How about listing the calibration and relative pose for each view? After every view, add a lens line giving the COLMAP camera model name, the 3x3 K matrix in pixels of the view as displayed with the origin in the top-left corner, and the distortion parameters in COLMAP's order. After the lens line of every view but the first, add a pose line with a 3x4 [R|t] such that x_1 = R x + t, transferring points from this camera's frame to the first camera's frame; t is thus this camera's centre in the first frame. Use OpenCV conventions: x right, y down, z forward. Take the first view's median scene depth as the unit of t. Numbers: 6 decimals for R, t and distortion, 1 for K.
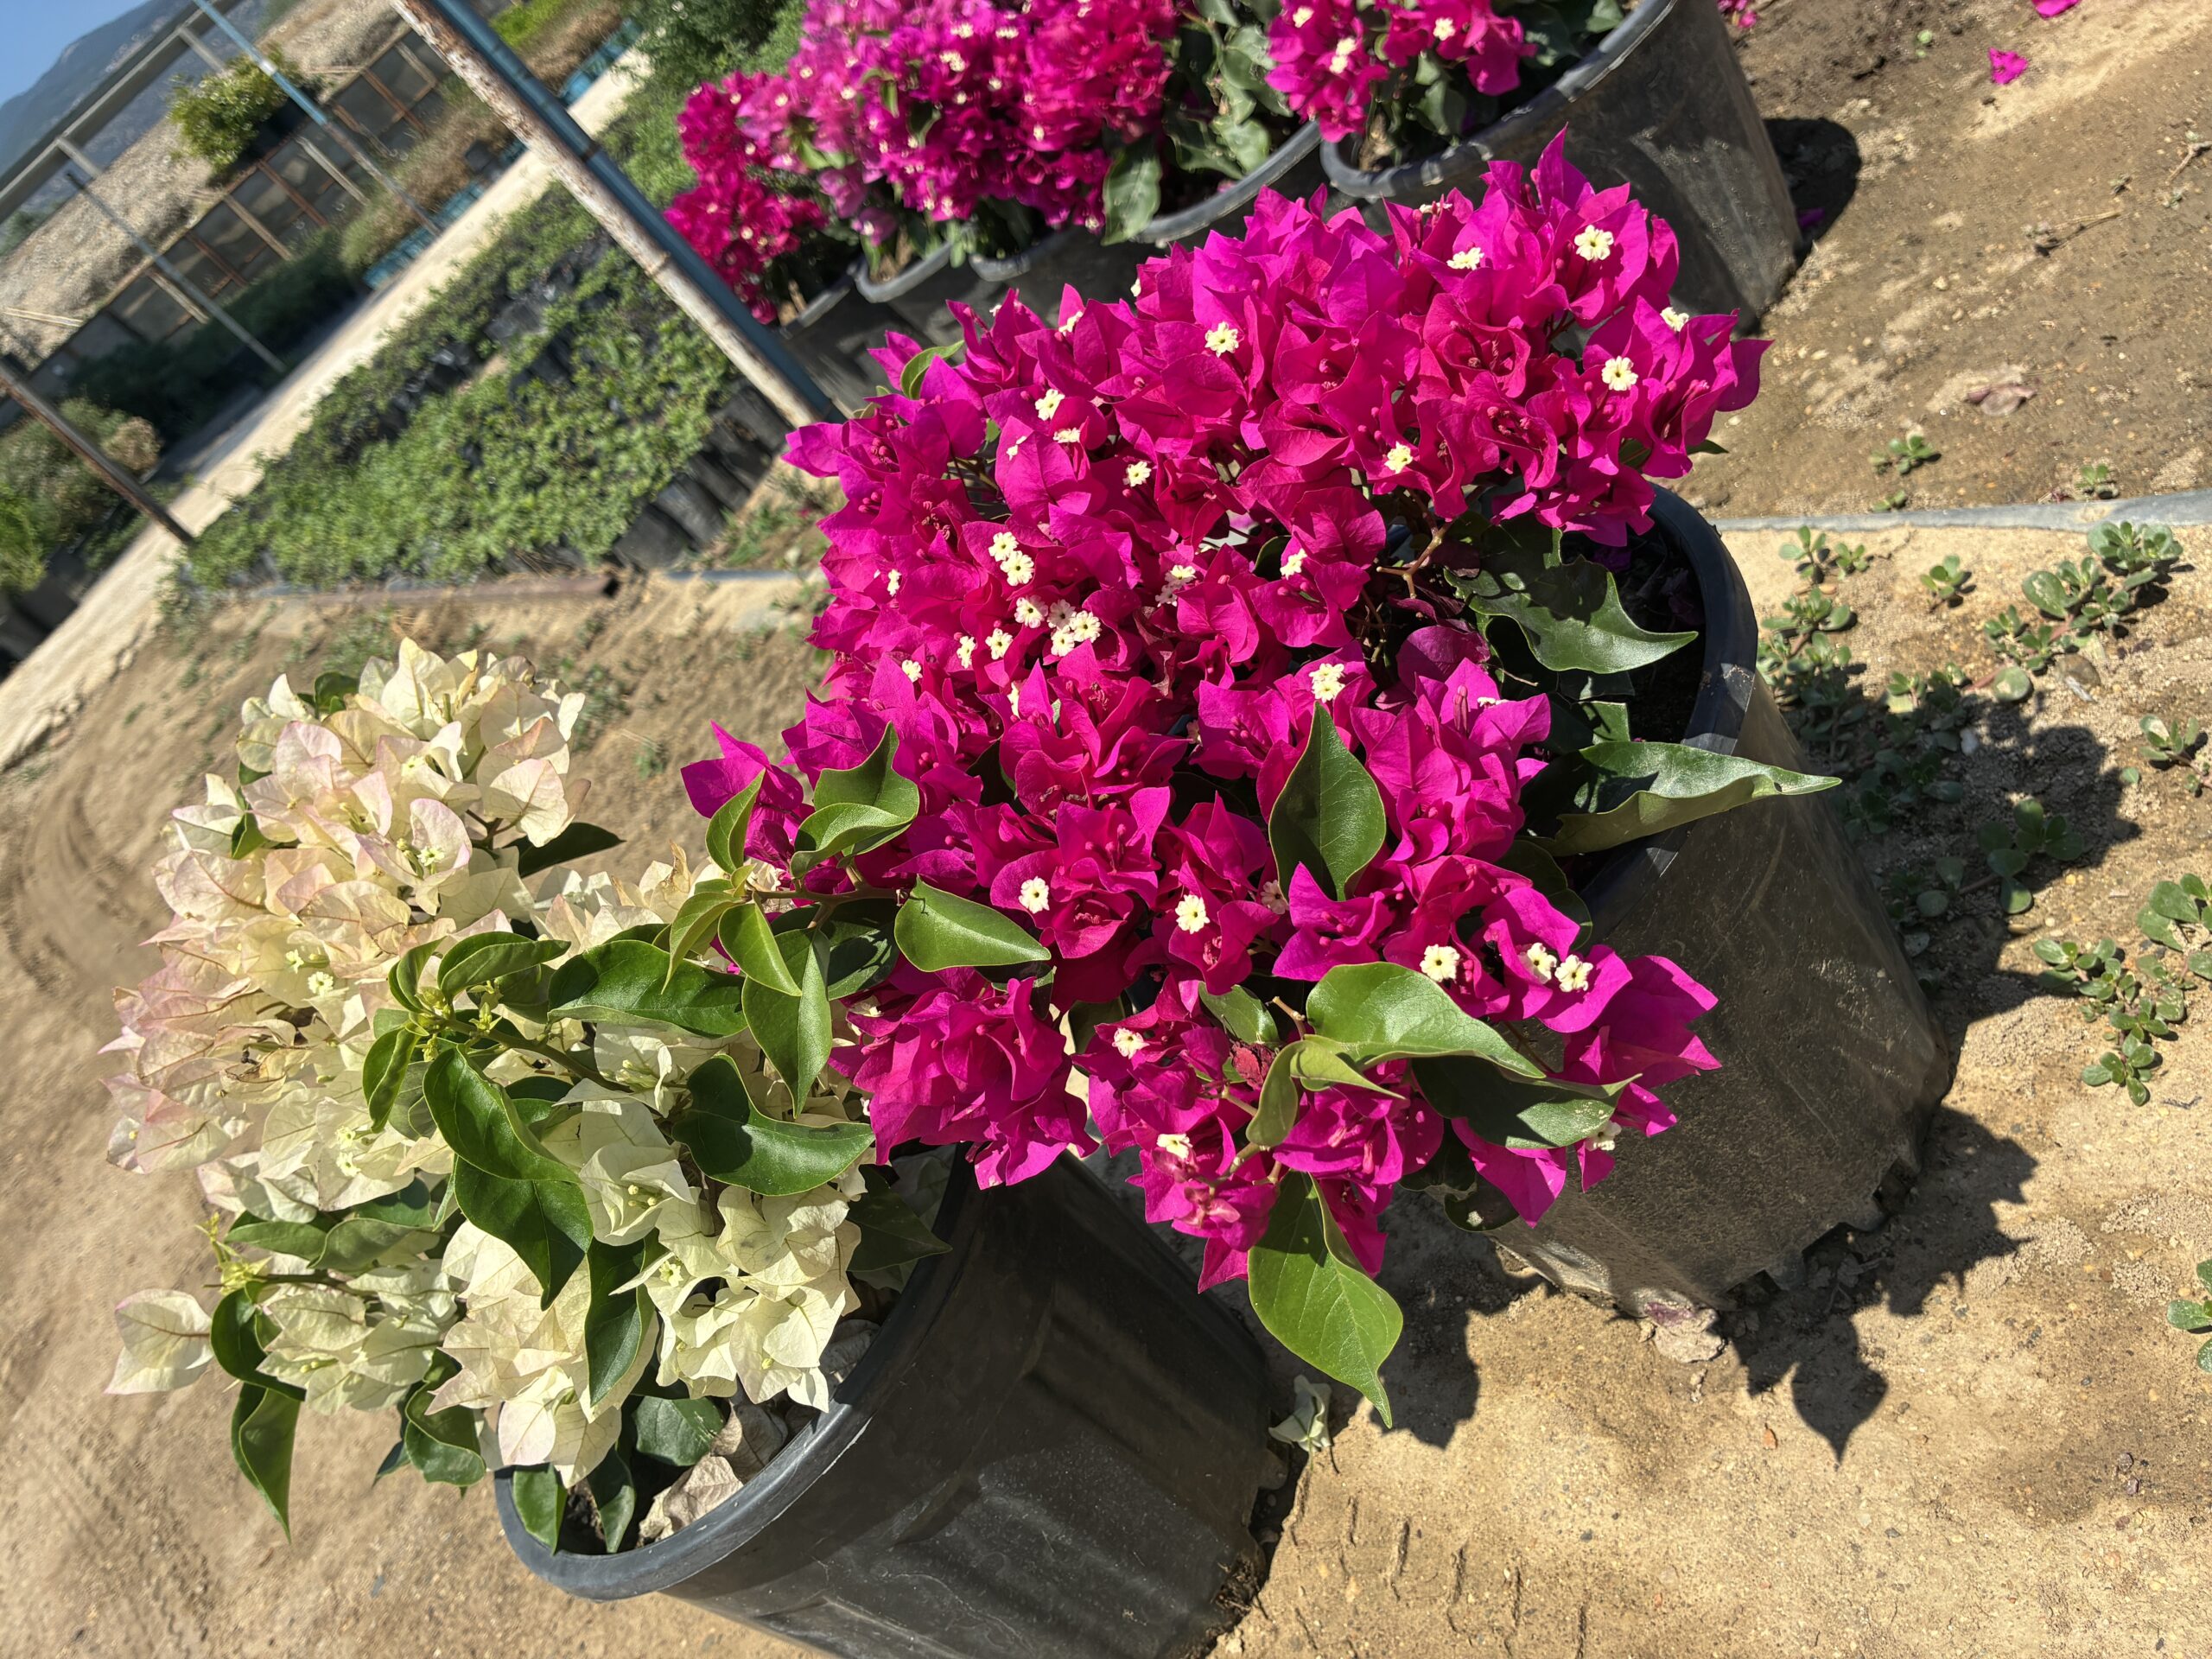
lens RADIAL K [[1721.9, 0, 1104.1], [0, 1721.9, 824.6], [0, 0, 1]] dist [0.039118, -0.071631]
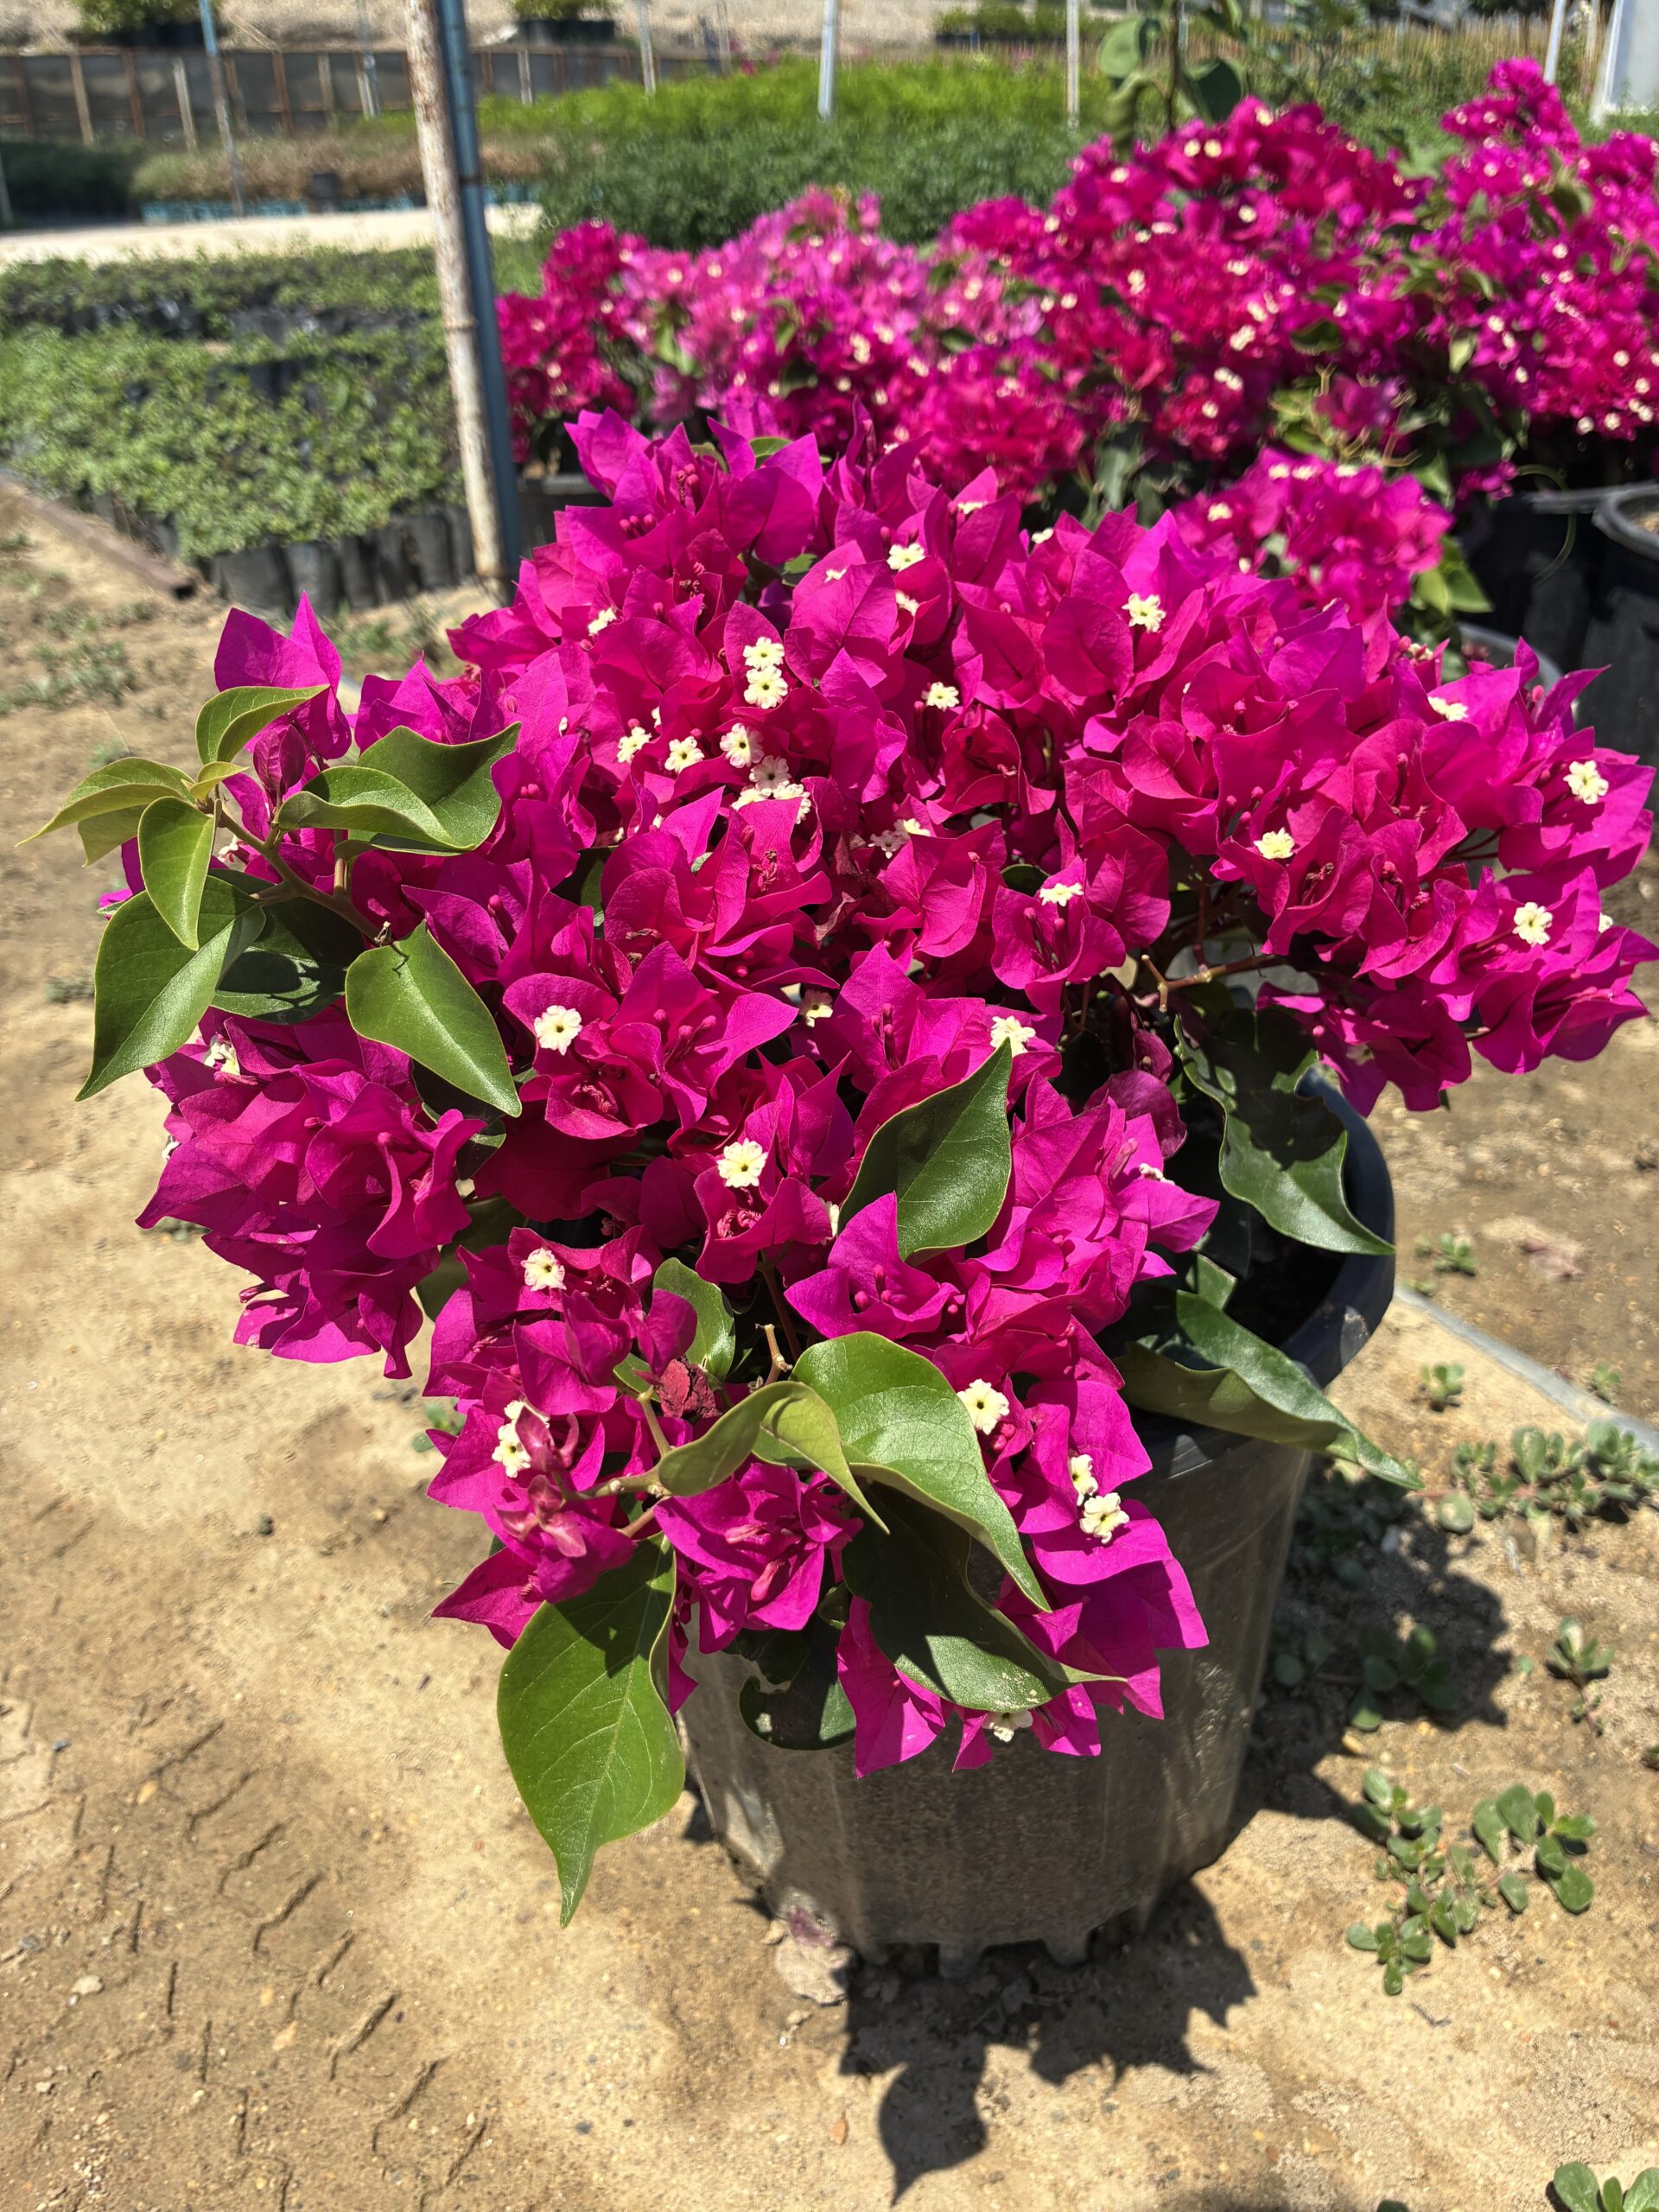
lens RADIAL K [[1721.9, 0, 835.7], [0, 1721.9, 1114.5], [0, 0, 1]] dist [0.039118, -0.071631]
pose [[0.799273, 0.576660, 0.169192, -0.031892], [-0.560296, 0.816849, -0.137208, 0.067180], [-0.217327, 0.014869, 0.975986, 0.172261]]
